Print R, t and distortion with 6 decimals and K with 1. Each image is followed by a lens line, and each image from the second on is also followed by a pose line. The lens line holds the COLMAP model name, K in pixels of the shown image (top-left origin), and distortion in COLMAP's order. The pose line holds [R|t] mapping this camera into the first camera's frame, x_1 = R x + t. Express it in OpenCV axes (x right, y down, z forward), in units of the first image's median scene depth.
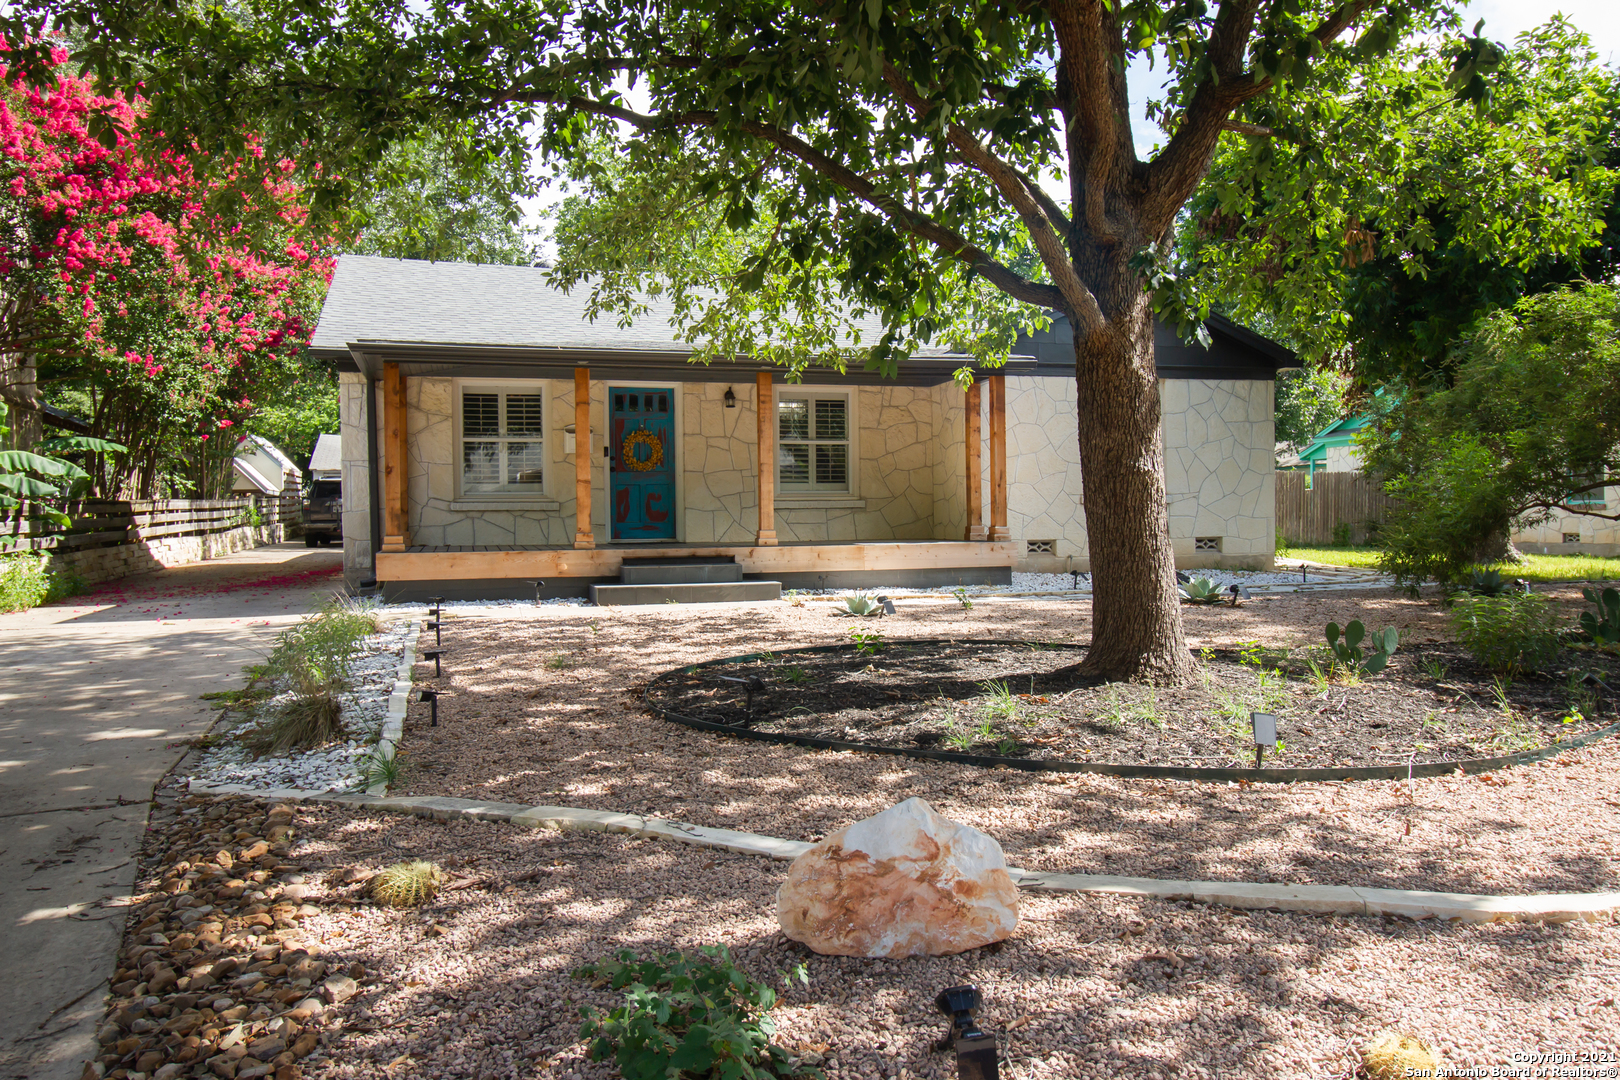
lens RADIAL K [[1302.6, 0, 805.5], [0, 1302.6, 537.0], [0, 0, 1]] dist [0.036209, 0.005221]
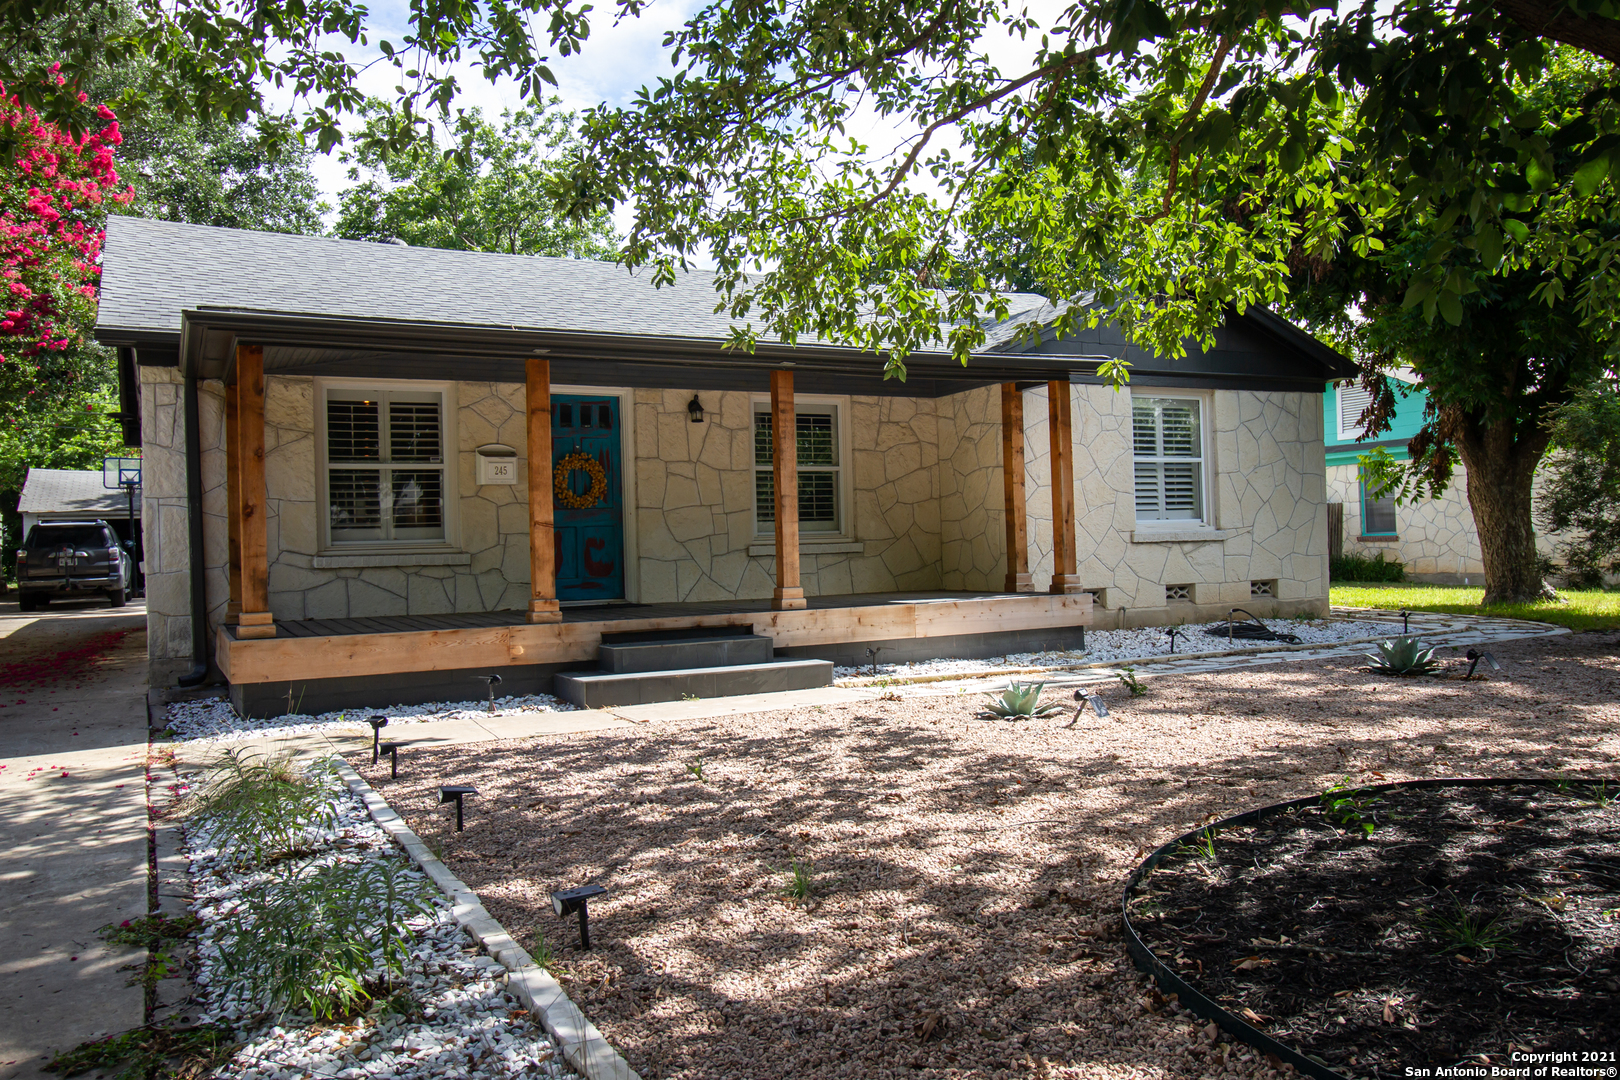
lens RADIAL K [[1302.6, 0, 815.1], [0, 1302.6, 542.3], [0, 0, 1]] dist [0.036209, 0.005221]
pose [[0.979579, -0.017184, 0.200324, -0.148230], [0.021894, 0.999533, -0.021321, -0.013424], [-0.199864, 0.025271, 0.979498, 0.264136]]
